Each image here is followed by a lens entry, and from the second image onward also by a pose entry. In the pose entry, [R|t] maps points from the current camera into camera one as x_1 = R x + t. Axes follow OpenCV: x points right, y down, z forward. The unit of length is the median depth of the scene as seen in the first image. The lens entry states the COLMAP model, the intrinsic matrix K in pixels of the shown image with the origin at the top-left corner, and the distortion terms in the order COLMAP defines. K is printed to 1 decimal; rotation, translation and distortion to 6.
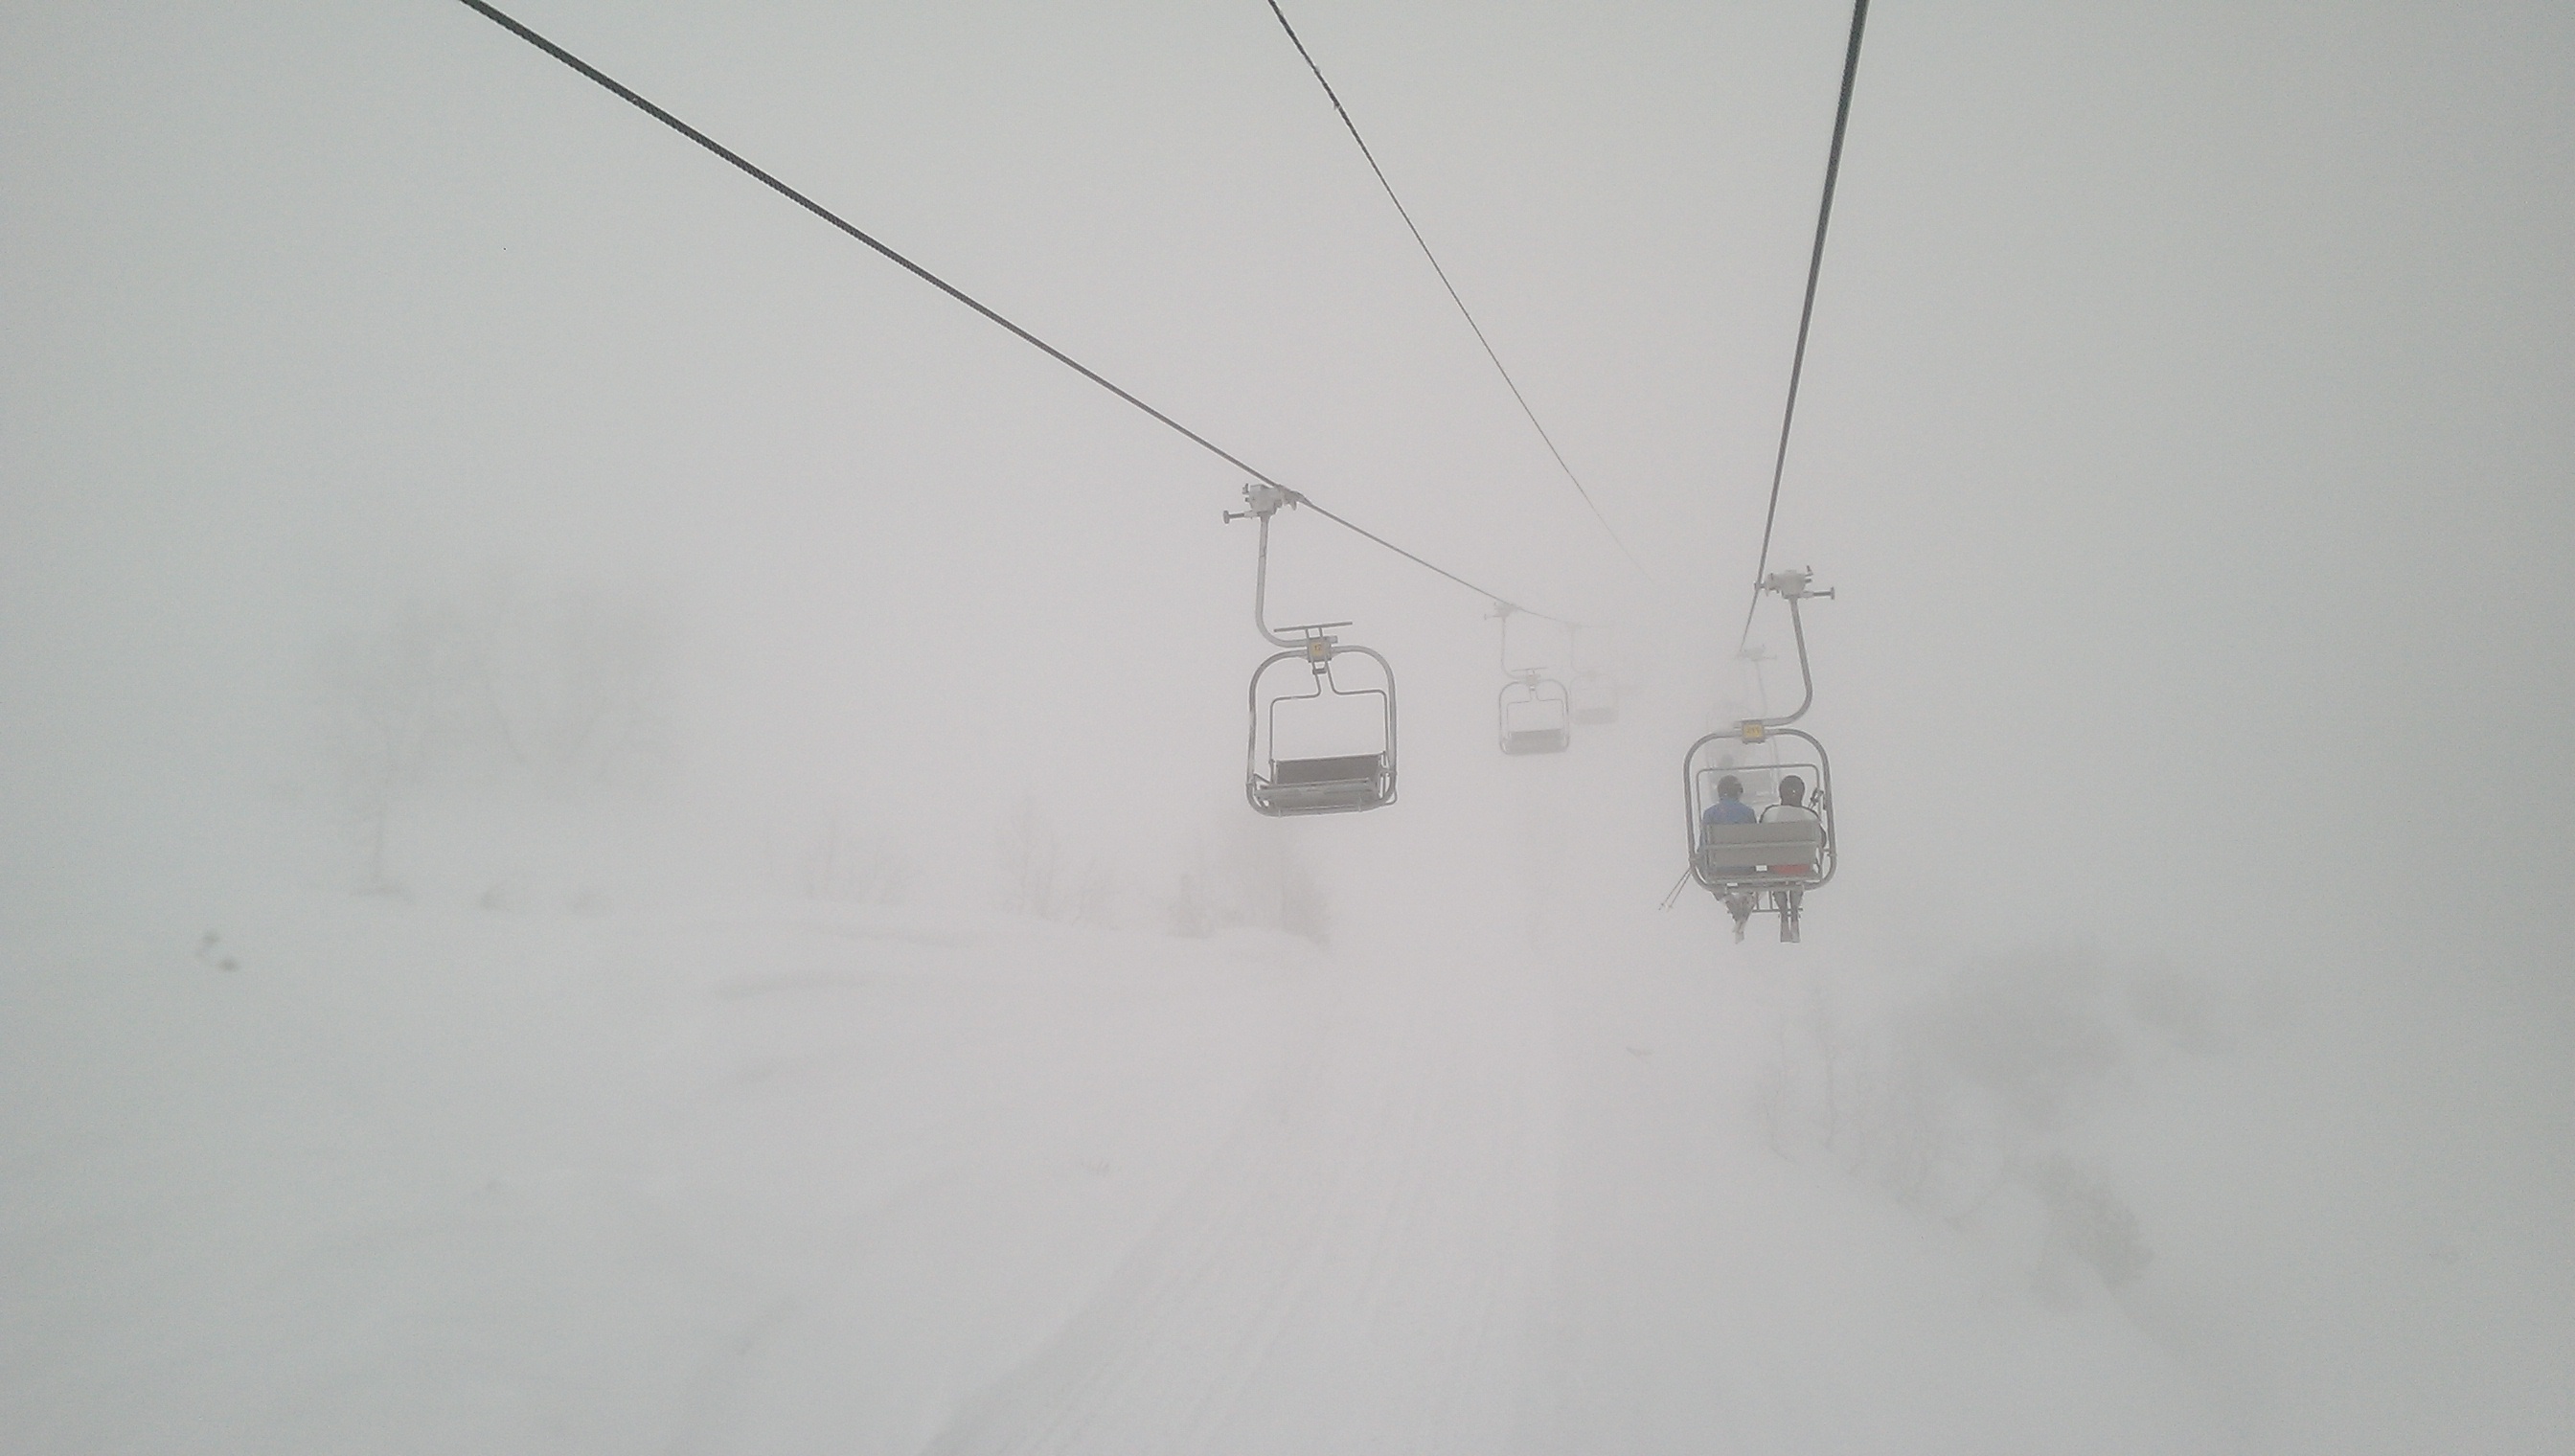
lens RADIAL K [[2148.5, 0, 1239.1], [0, 2148.5, 730.1], [0, 0, 1]] dist [0.135659, -0.217621]
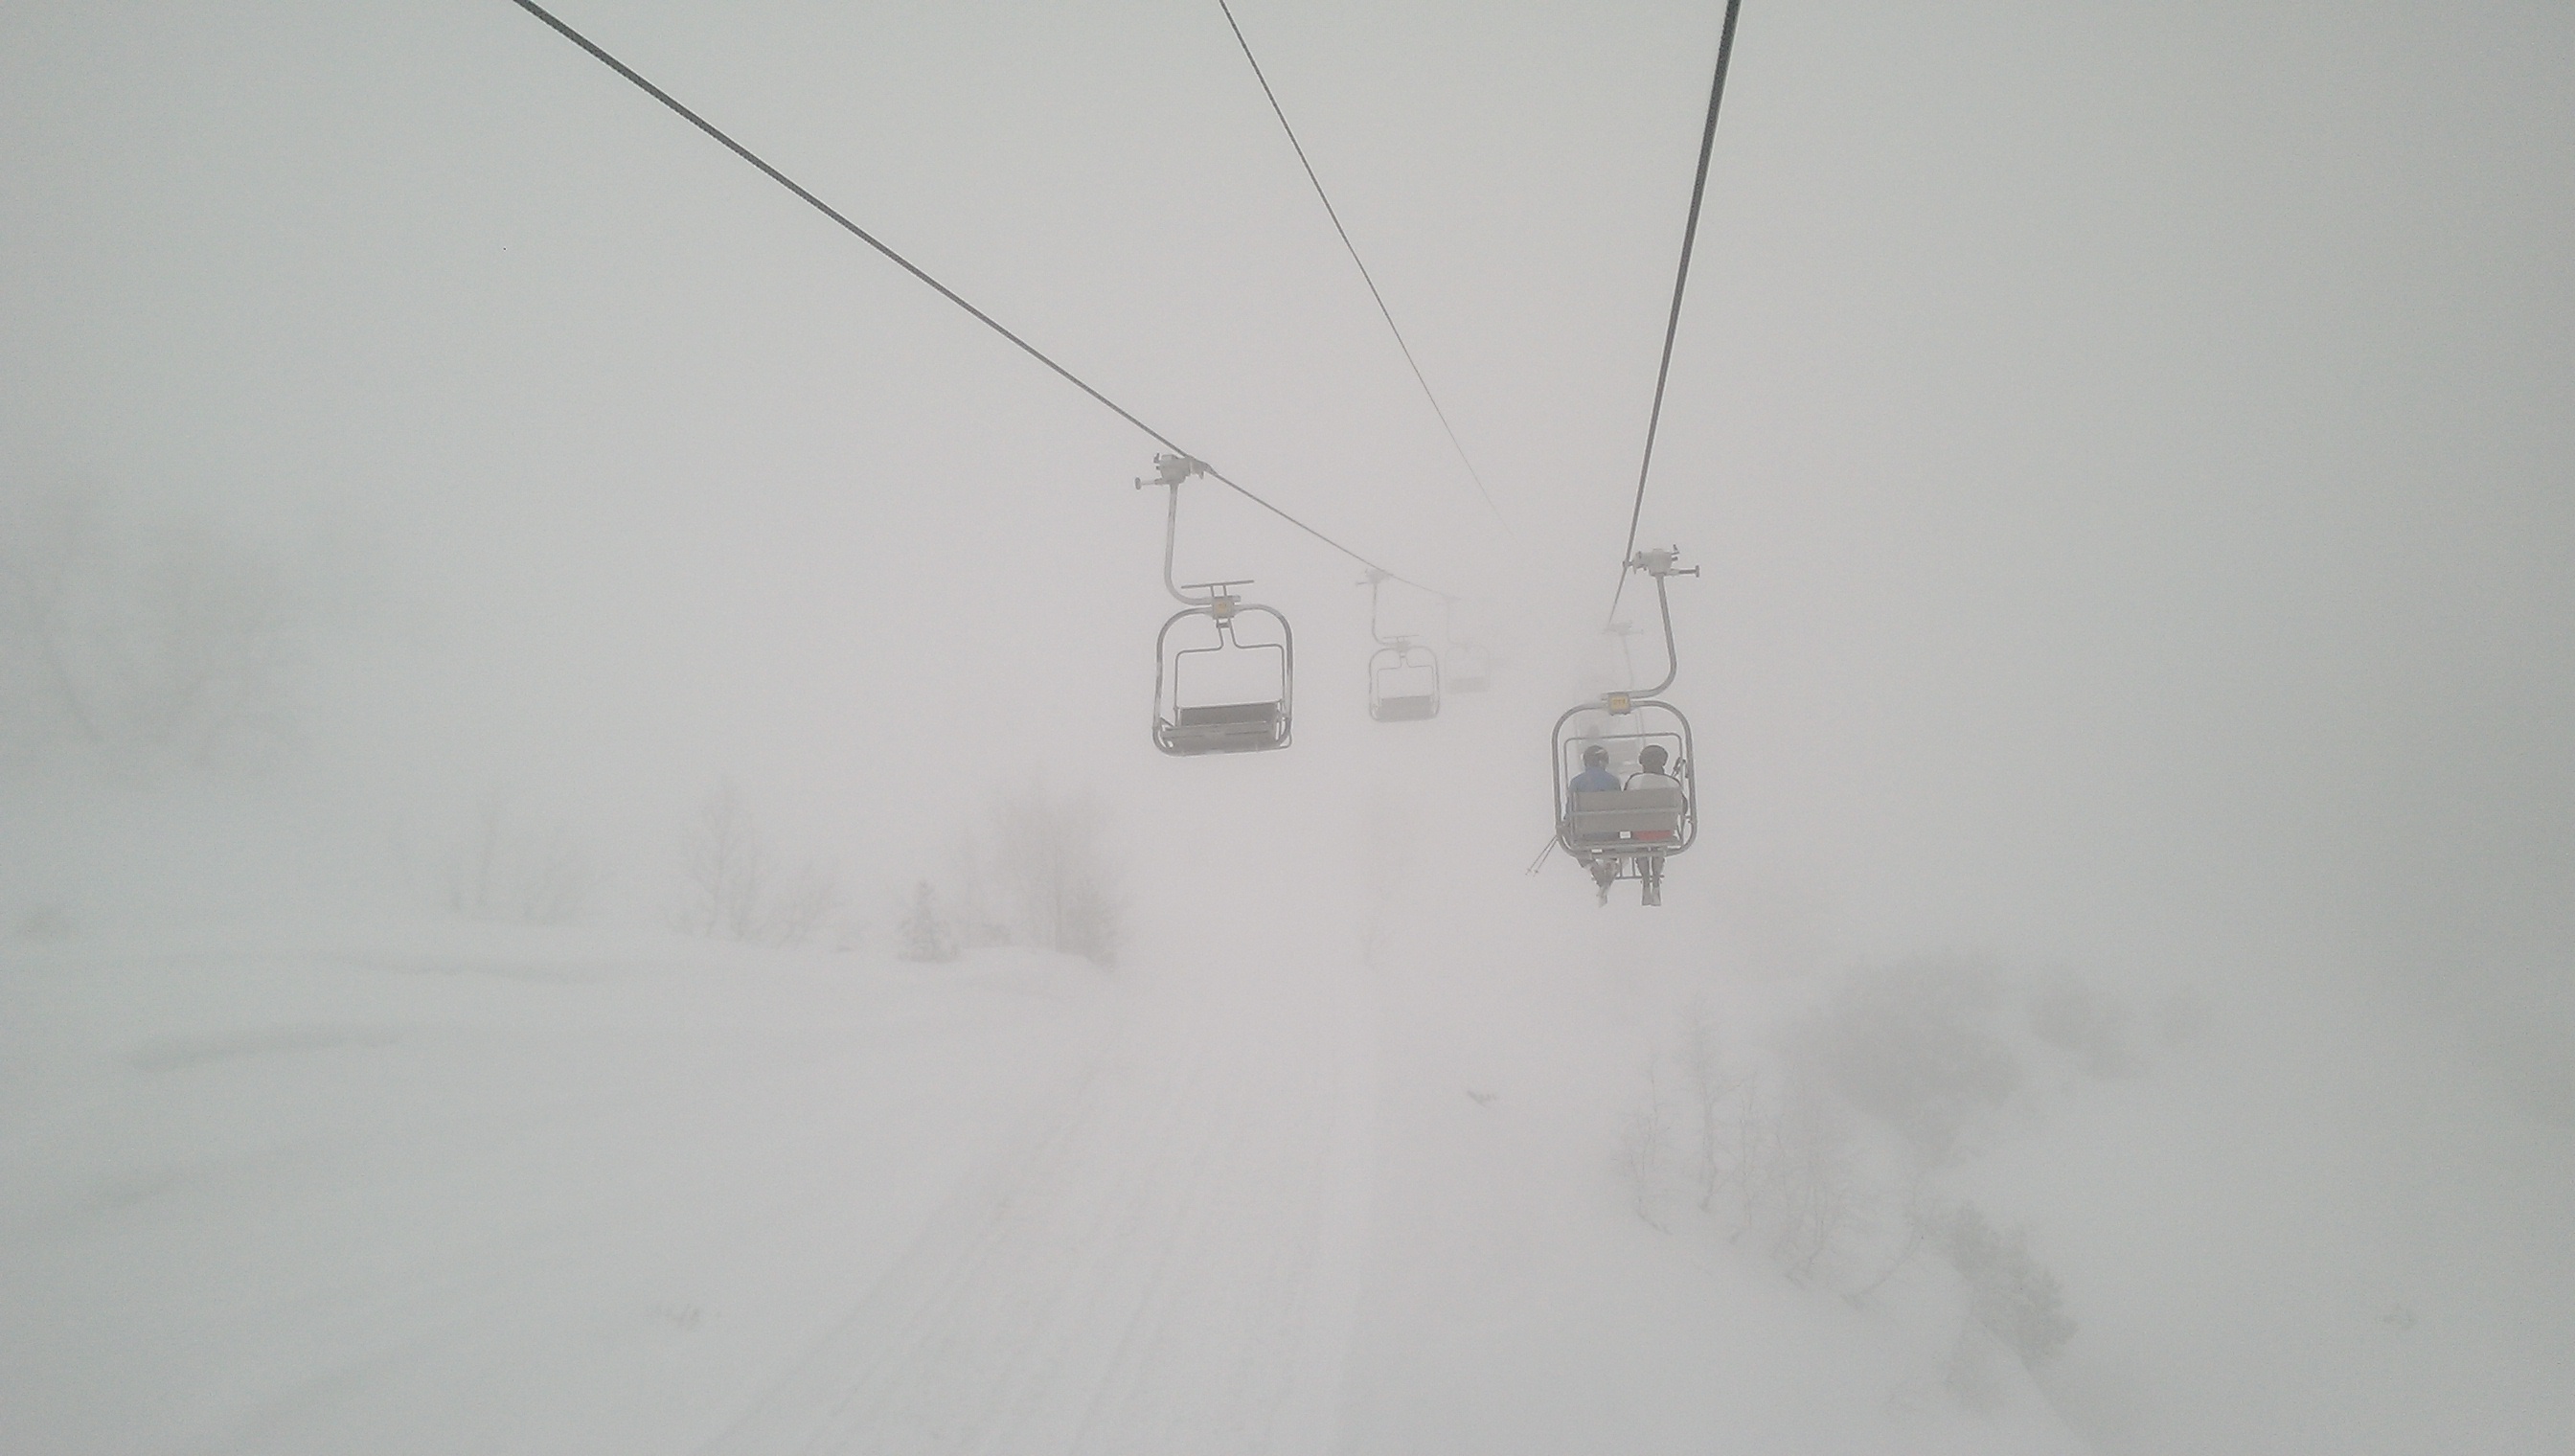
lens RADIAL K [[2148.5, 0, 1239.1], [0, 2148.5, 730.1], [0, 0, 1]] dist [0.135659, -0.217621]
pose [[0.998202, 0.010195, 0.059070, 0.040198], [-0.010858, 0.999882, 0.010909, 0.000277], [-0.058952, -0.011531, 0.998194, 0.177786]]
